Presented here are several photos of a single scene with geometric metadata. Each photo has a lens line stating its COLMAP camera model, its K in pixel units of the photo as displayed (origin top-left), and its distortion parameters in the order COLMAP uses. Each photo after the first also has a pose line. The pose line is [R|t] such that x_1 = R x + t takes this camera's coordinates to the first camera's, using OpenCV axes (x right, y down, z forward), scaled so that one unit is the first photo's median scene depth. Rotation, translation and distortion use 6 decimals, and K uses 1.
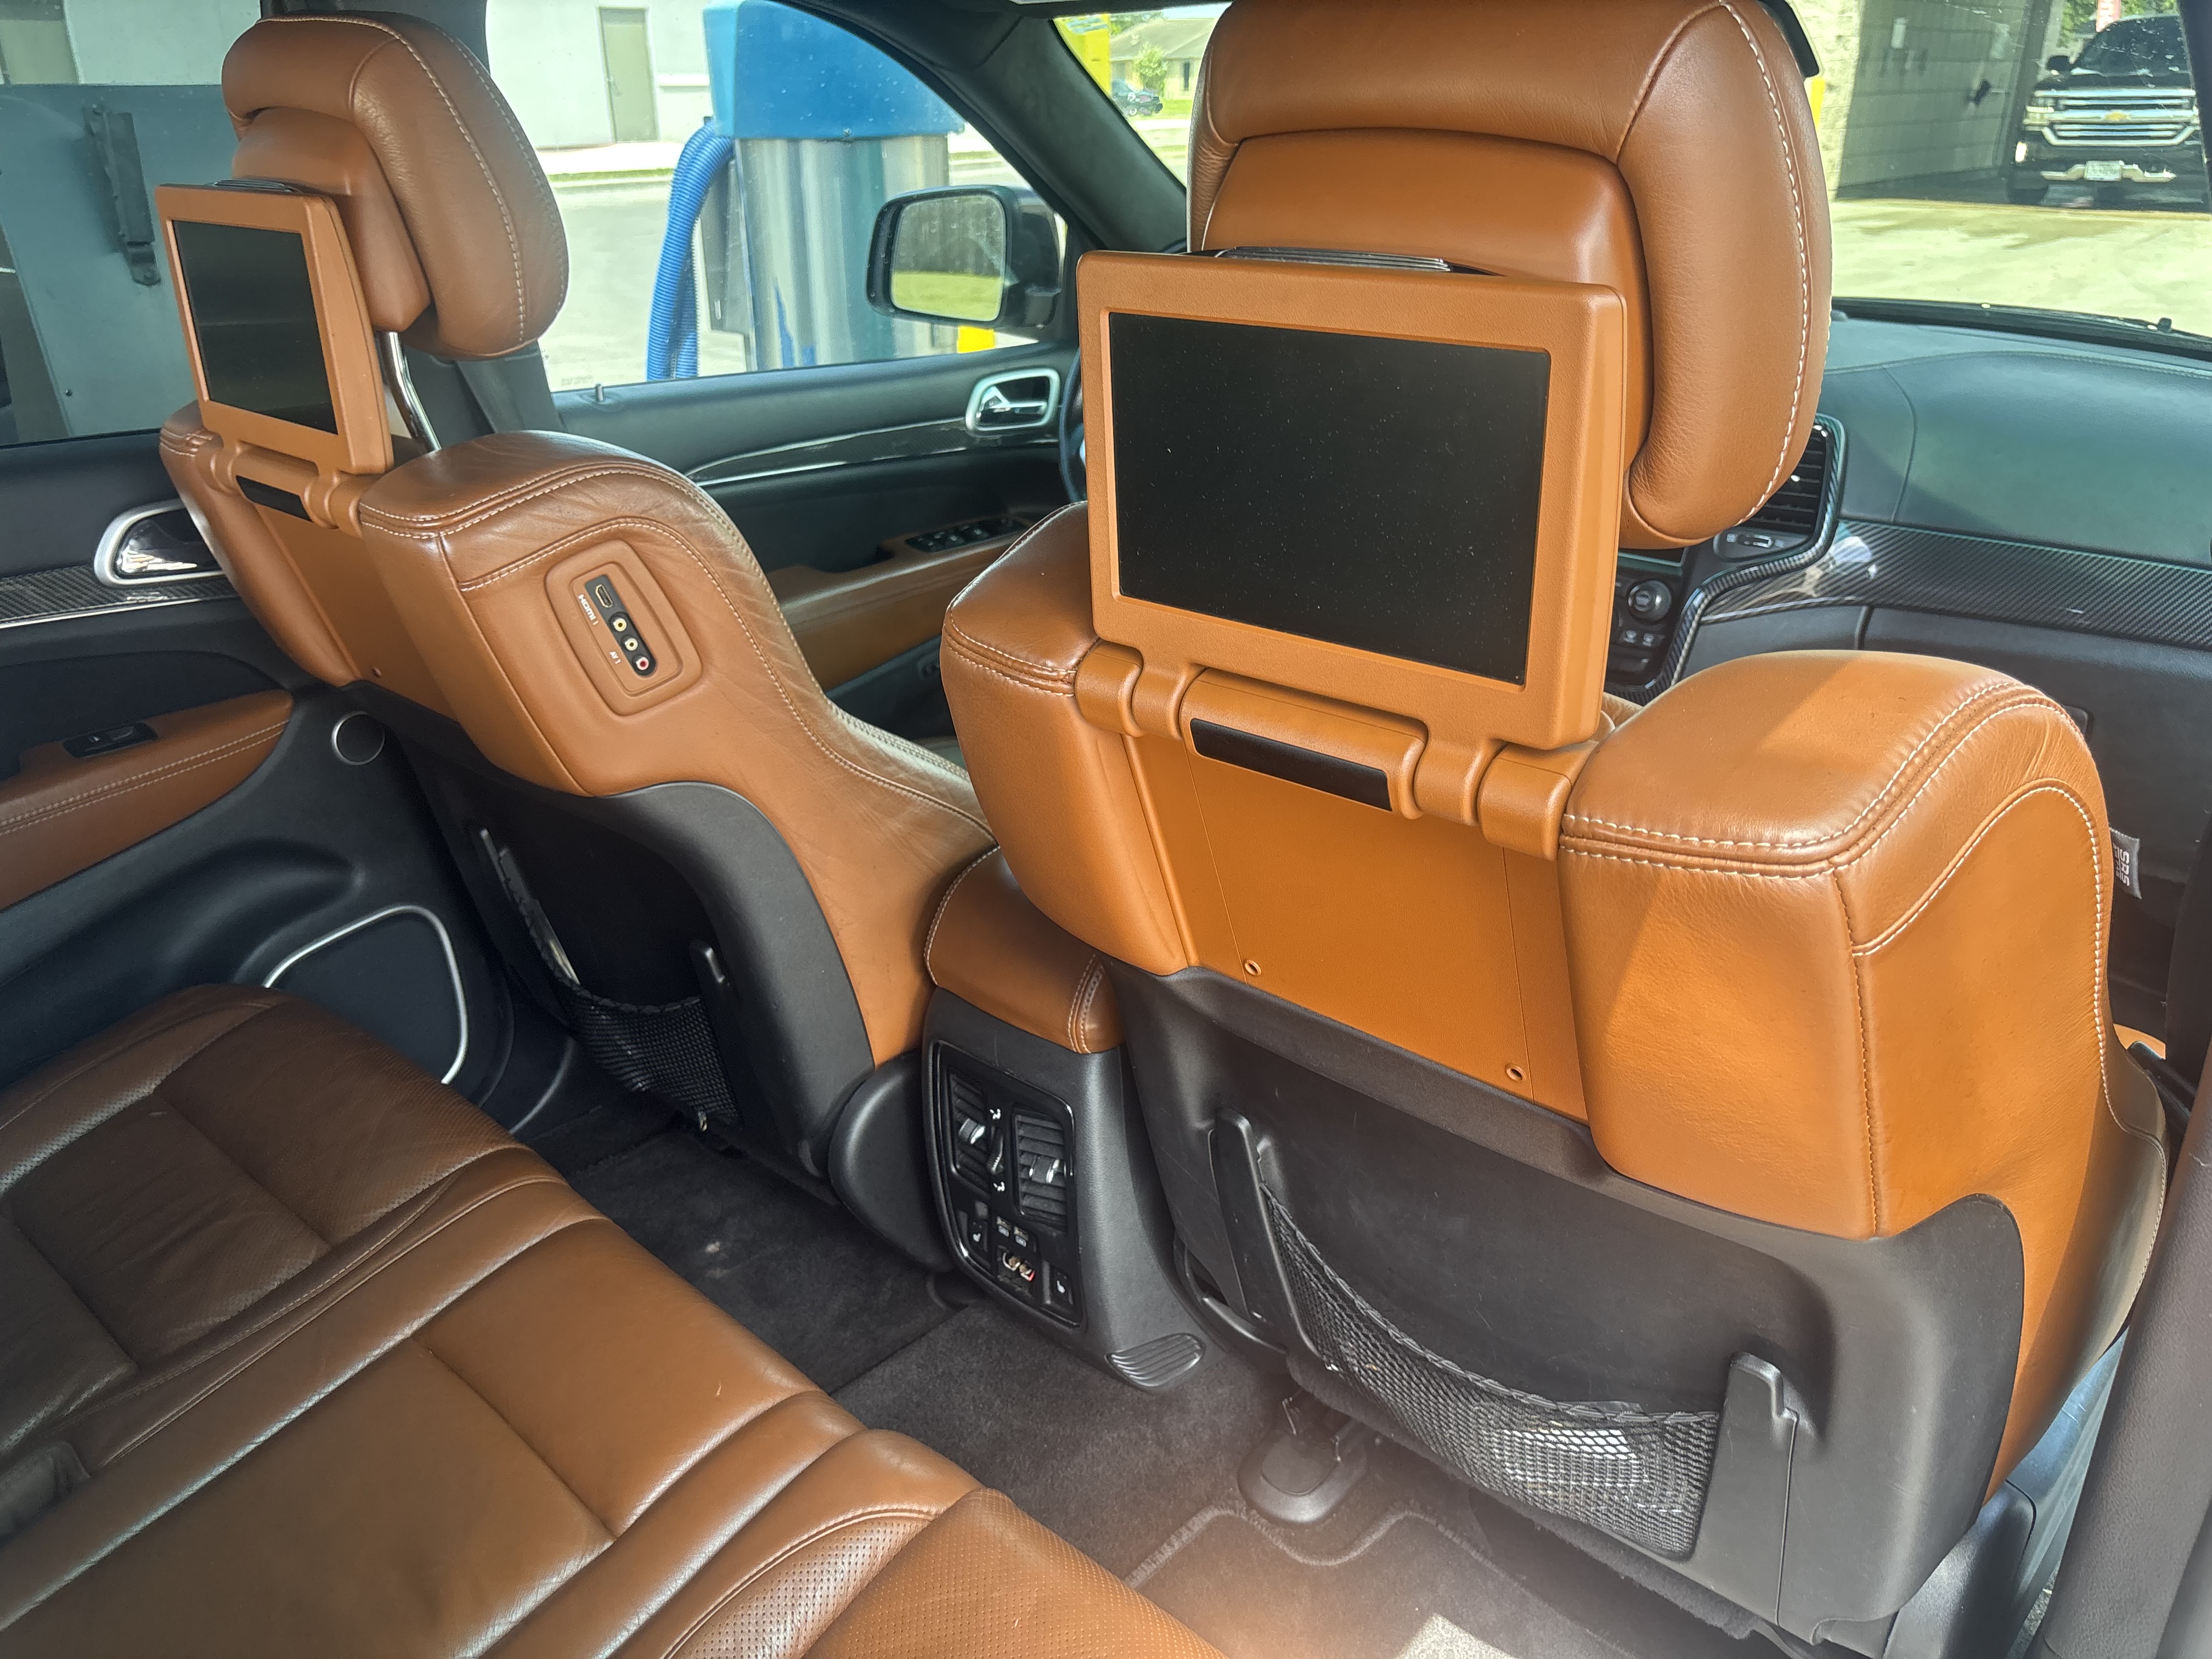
lens RADIAL K [[1679.1, 0, 1106.0], [0, 1679.1, 829.5], [0, 0, 1]] dist [0.000516, -0.034013]
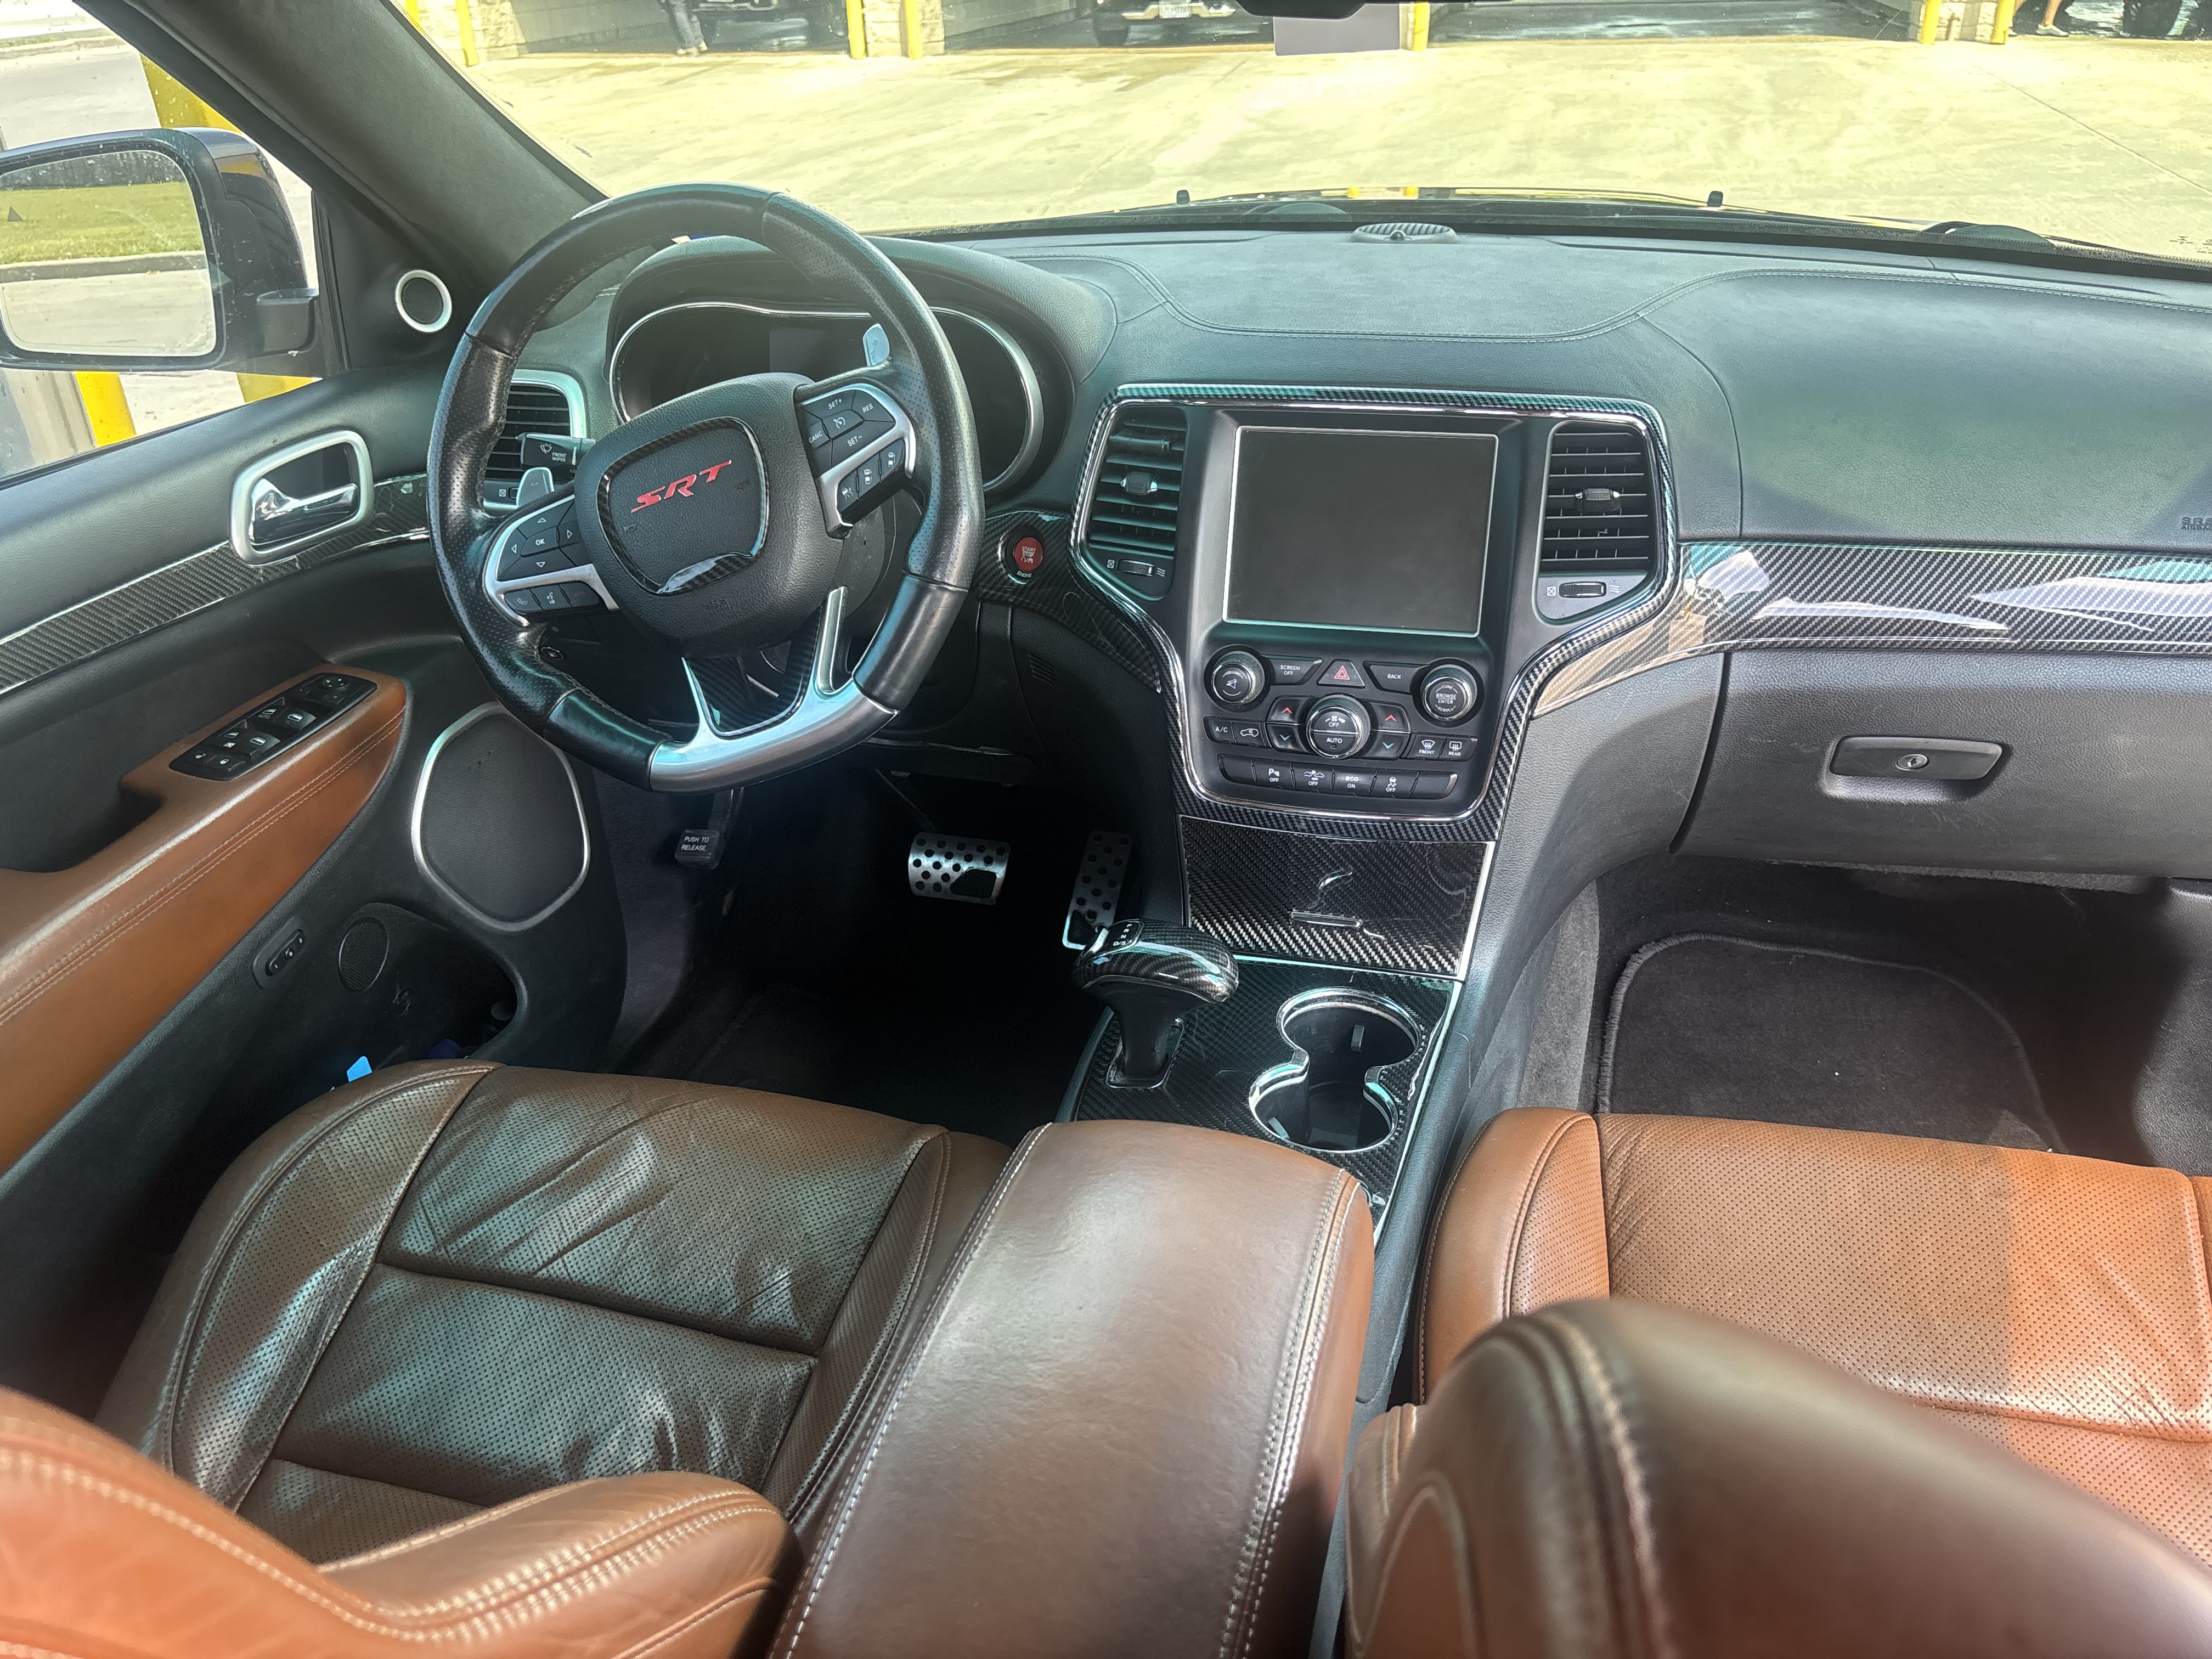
lens RADIAL K [[1675.2, 0, 1106.0], [0, 1675.2, 829.5], [0, 0, 1]] dist [0.011774, 0.009270]
pose [[0.882211, -0.238455, 0.406008, -0.073494], [0.210848, 0.971062, 0.112170, -0.142686], [-0.421006, -0.013352, 0.906959, 0.320884]]
